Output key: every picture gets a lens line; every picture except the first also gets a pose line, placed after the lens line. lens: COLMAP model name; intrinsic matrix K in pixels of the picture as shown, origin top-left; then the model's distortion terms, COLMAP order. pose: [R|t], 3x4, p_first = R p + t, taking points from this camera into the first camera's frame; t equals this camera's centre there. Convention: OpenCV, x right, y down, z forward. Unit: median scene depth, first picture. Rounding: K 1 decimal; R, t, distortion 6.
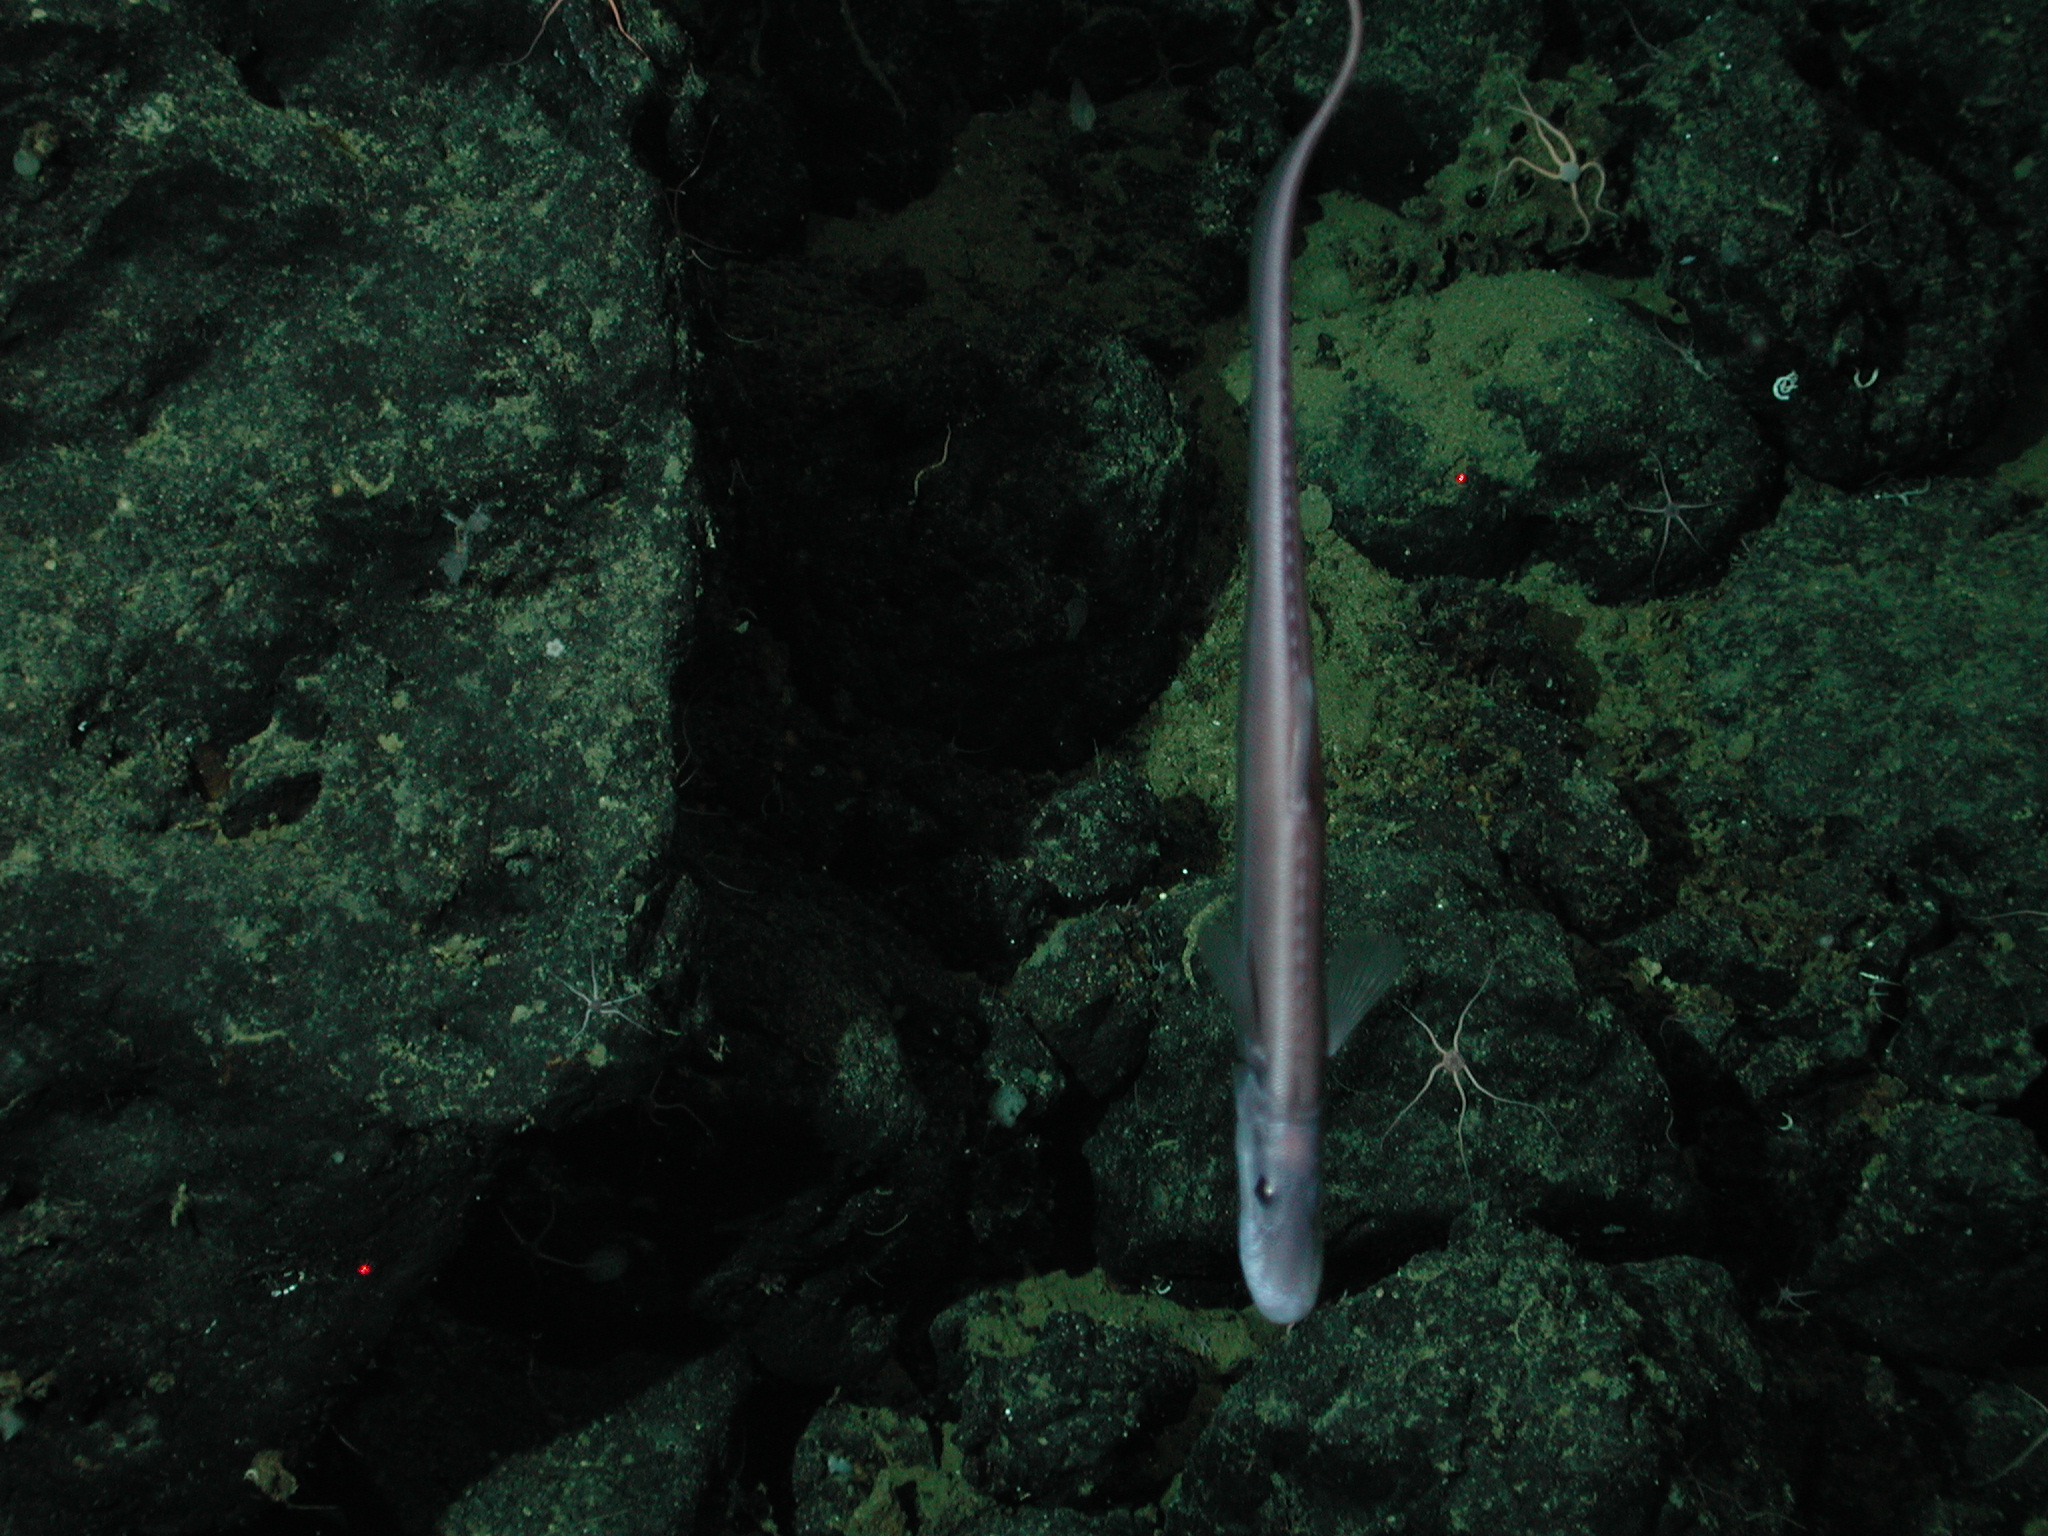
lens RADIAL K [[6306.8, 0, 1027.4], [0, 6306.8, 761.2], [0, 0, 1]] dist [0.781121, 0.000000]
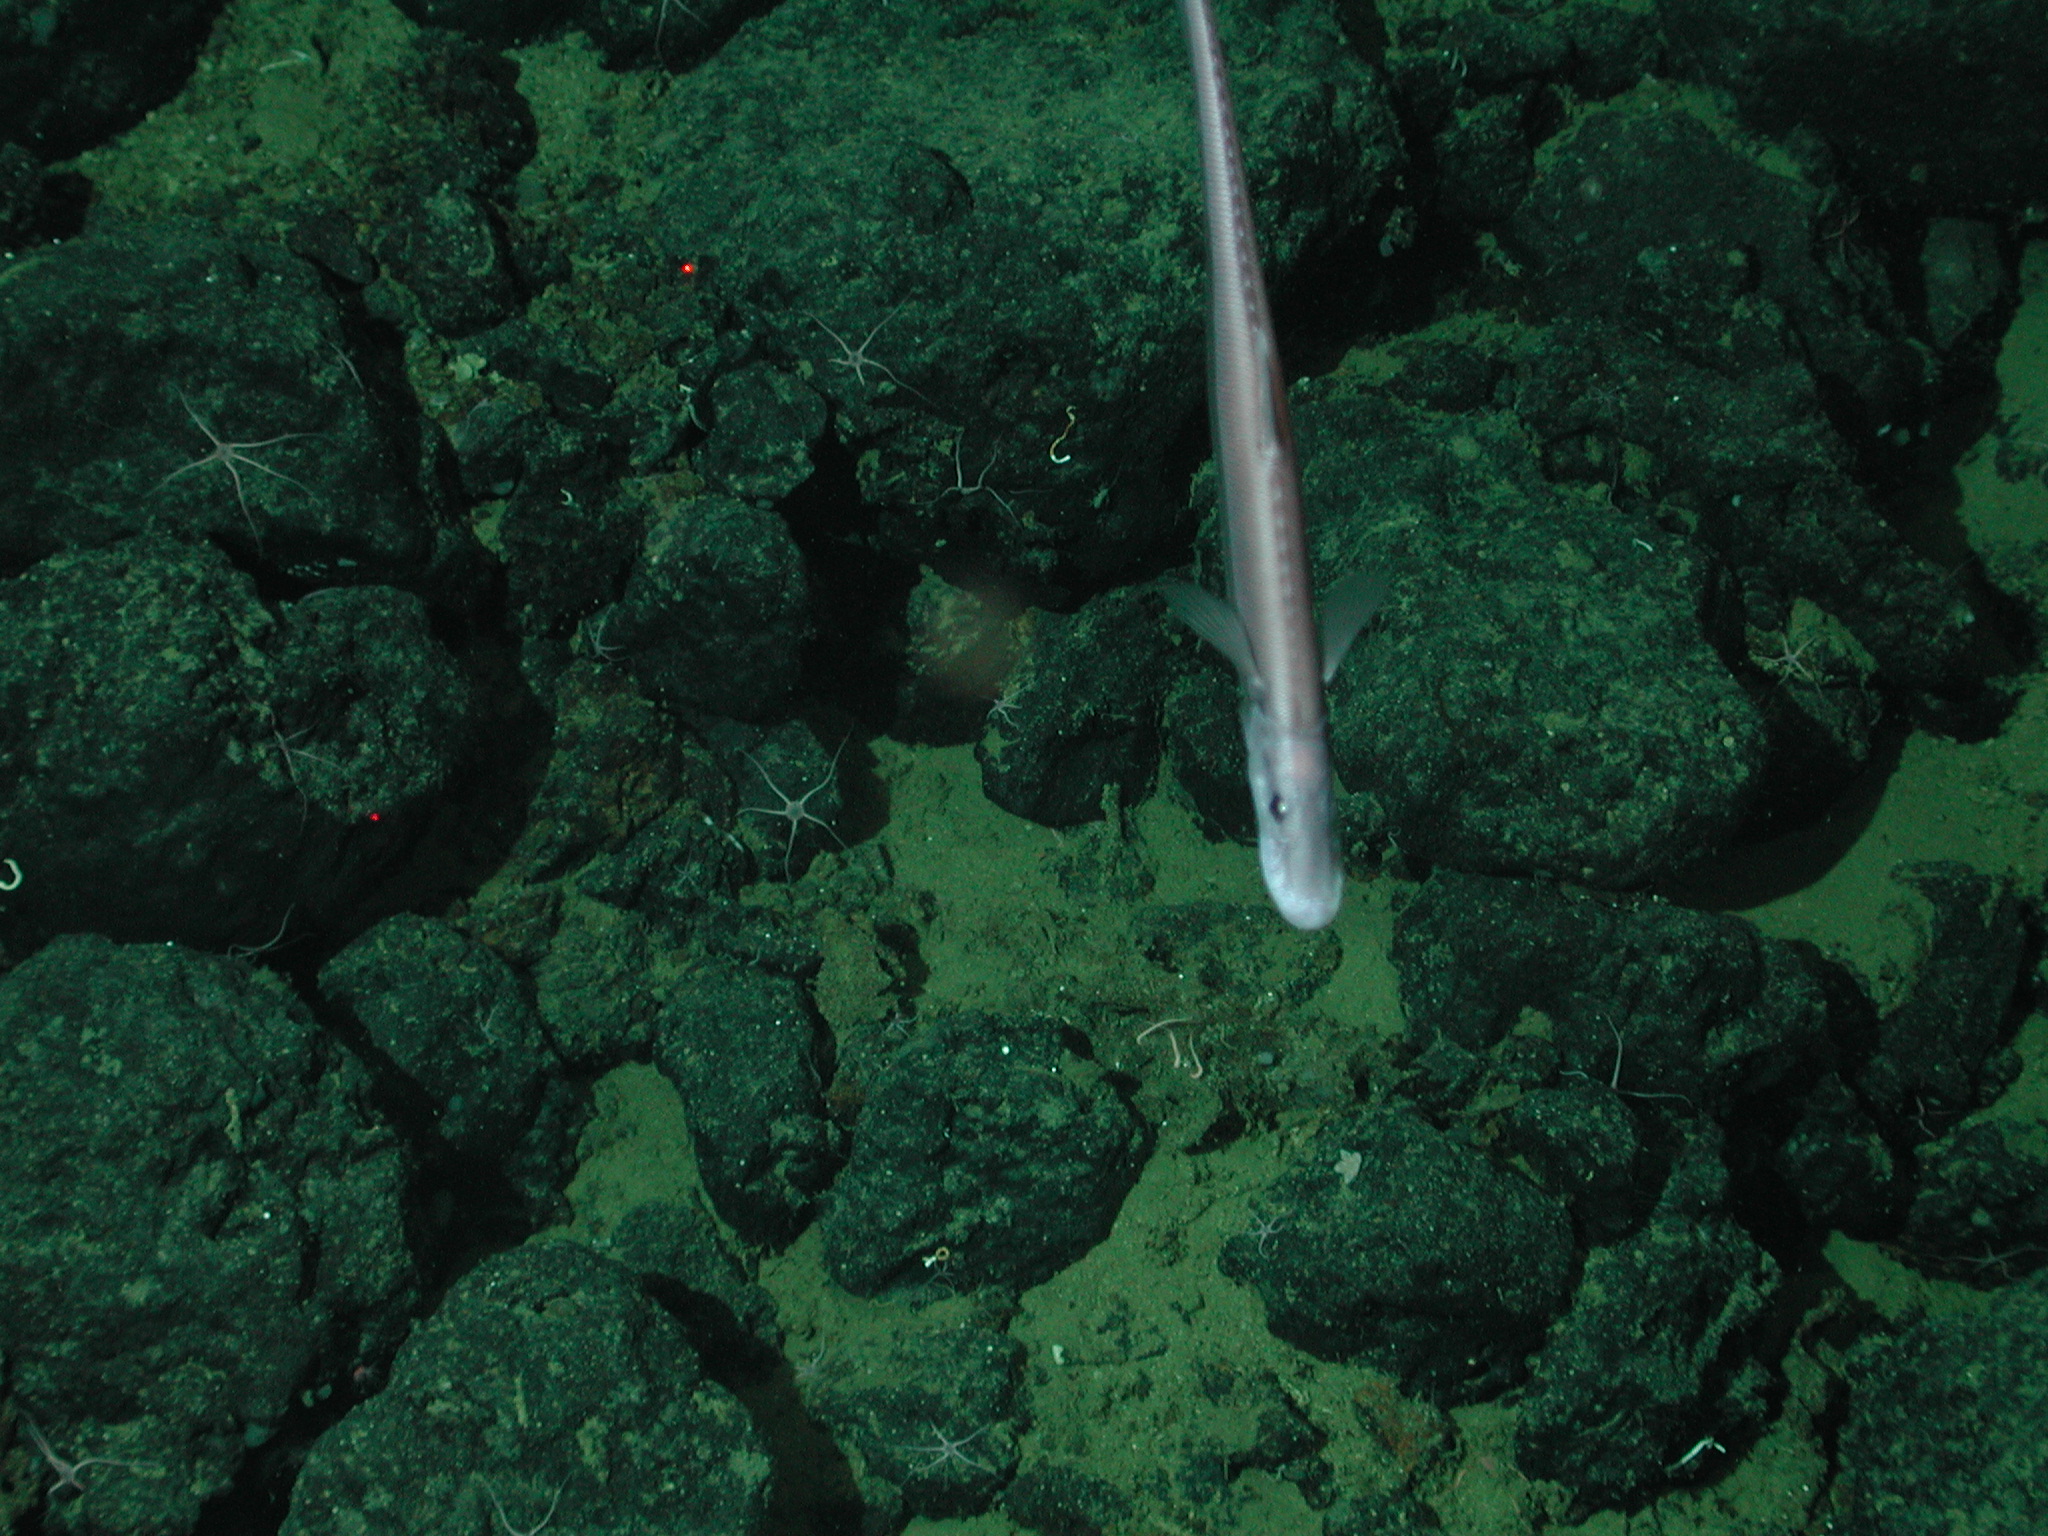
lens RADIAL K [[6306.8, 0, 1020.5], [0, 6306.8, 771.2], [0, 0, 1]] dist [0.781121, 0.000000]
pose [[0.982277, 0.083288, -0.167912, 0.421983], [-0.074199, 0.995455, 0.059706, 0.031409], [0.172122, -0.046189, 0.983992, -0.161742]]
